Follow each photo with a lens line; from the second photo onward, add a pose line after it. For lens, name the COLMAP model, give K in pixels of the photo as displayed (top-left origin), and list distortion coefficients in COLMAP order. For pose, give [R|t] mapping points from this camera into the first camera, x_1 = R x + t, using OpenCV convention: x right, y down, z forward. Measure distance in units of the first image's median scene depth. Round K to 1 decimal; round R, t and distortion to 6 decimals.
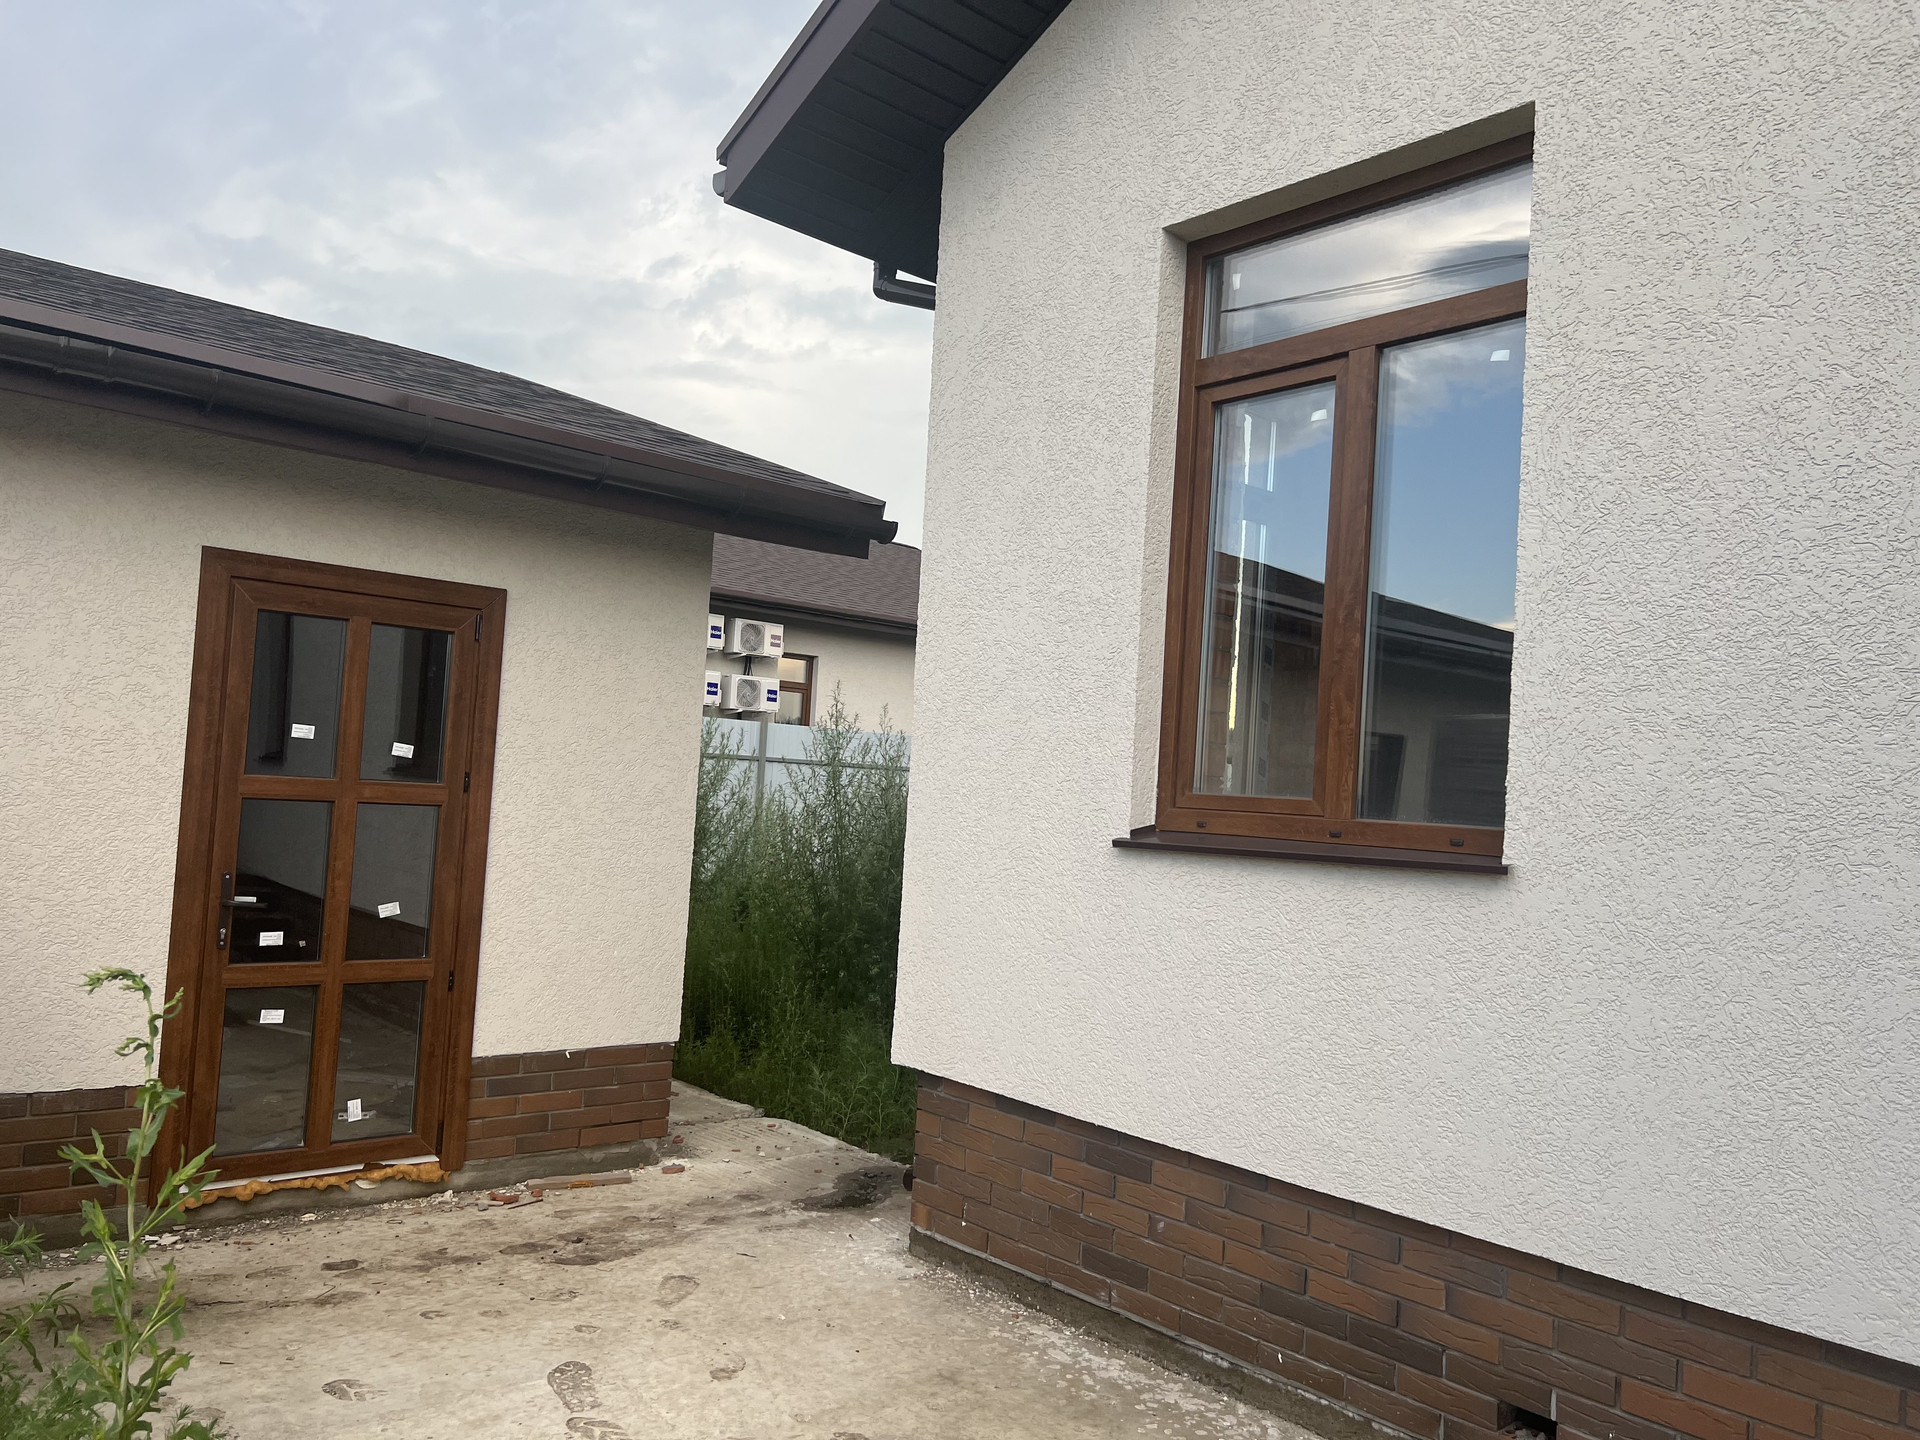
lens RADIAL K [[1465.5, 0, 954.3], [0, 1465.5, 733.4], [0, 0, 1]] dist [0.059708, -0.063015]
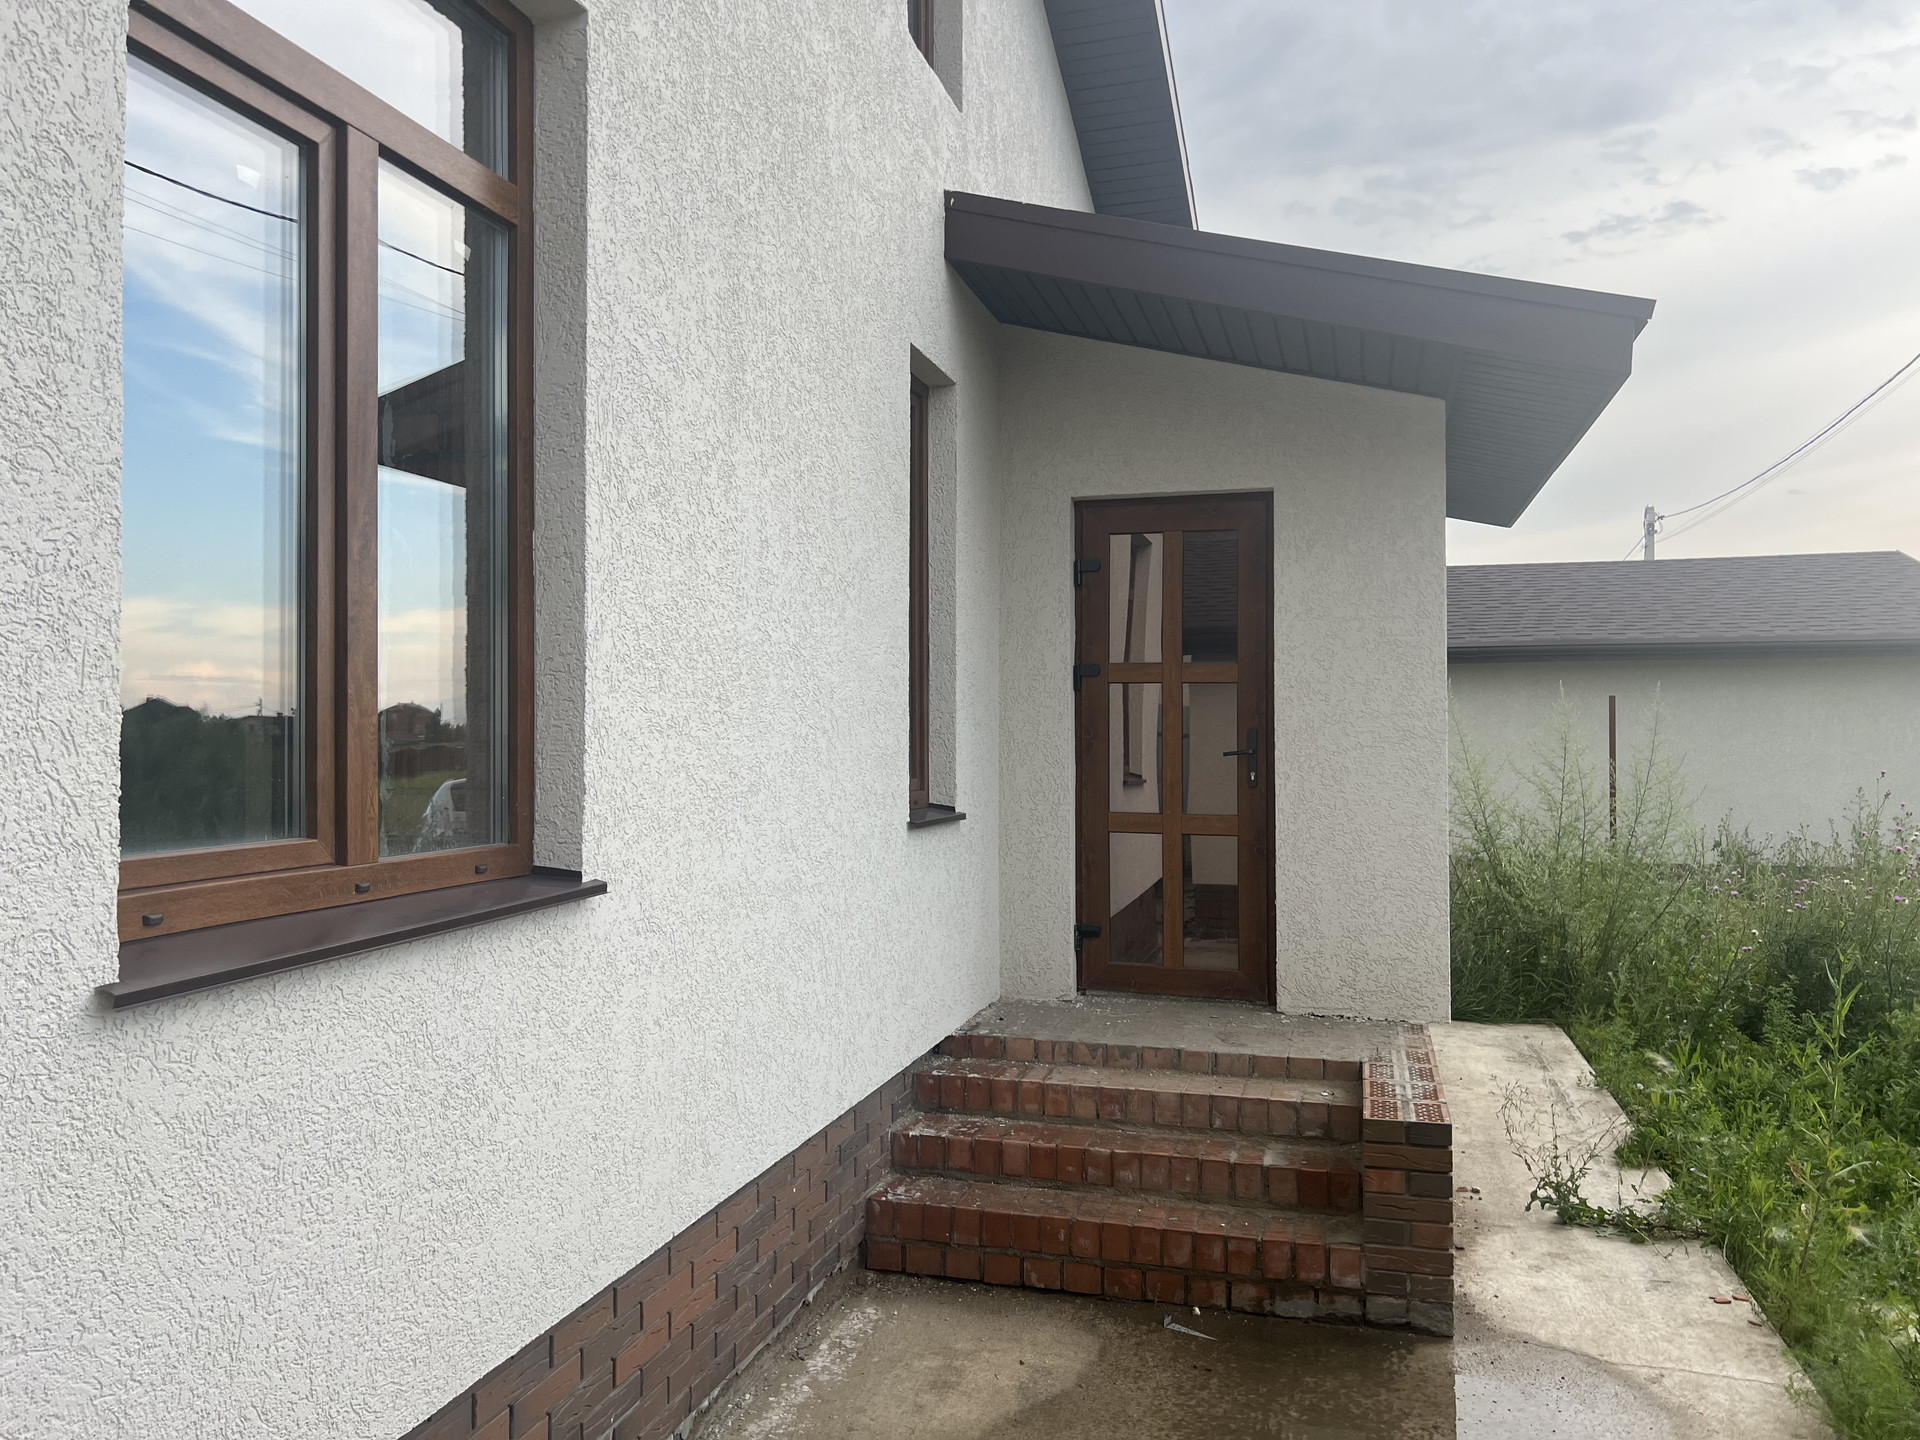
lens RADIAL K [[1465.5, 0, 964.2], [0, 1465.5, 721.6], [0, 0, 1]] dist [0.059708, -0.063015]
pose [[-0.561559, -0.049125, 0.825977, -0.523512], [-0.065575, 0.997738, 0.014758, -0.038608], [-0.824834, -0.045876, -0.563511, 1.416821]]
